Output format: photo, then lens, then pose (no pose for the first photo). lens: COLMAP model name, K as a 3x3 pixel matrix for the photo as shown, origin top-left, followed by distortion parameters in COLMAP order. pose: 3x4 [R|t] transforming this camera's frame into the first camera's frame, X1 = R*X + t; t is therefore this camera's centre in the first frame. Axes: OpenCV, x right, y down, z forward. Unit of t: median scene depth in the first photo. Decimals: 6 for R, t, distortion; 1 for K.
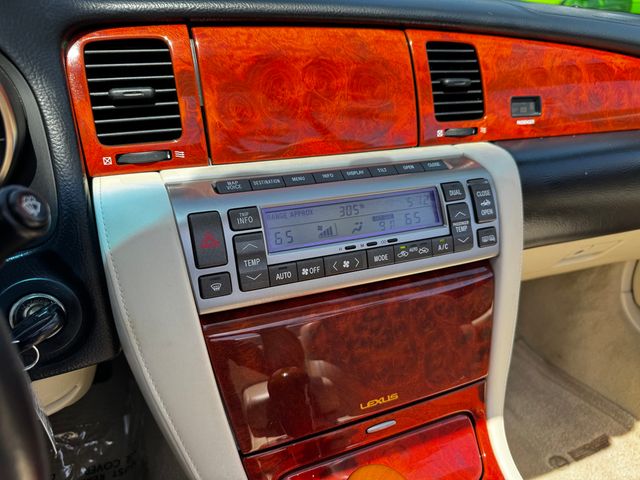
lens RADIAL K [[451.5, 0, 315.1], [0, 451.5, 223.5], [0, 0, 1]] dist [0.000893, -0.013596]
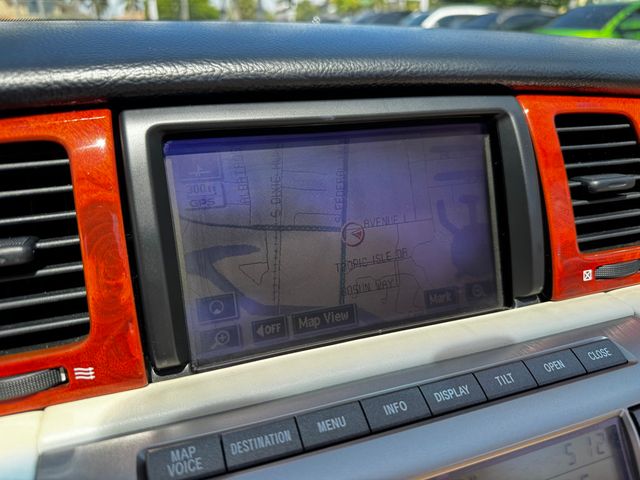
lens RADIAL K [[451.5, 0, 319.8], [0, 451.5, 242.9], [0, 0, 1]] dist [0.000893, -0.013596]
pose [[0.997110, -0.019085, -0.073542, -0.011274], [0.013372, 0.996910, -0.077407, -0.239593], [0.074792, 0.076200, 0.994284, 0.506085]]
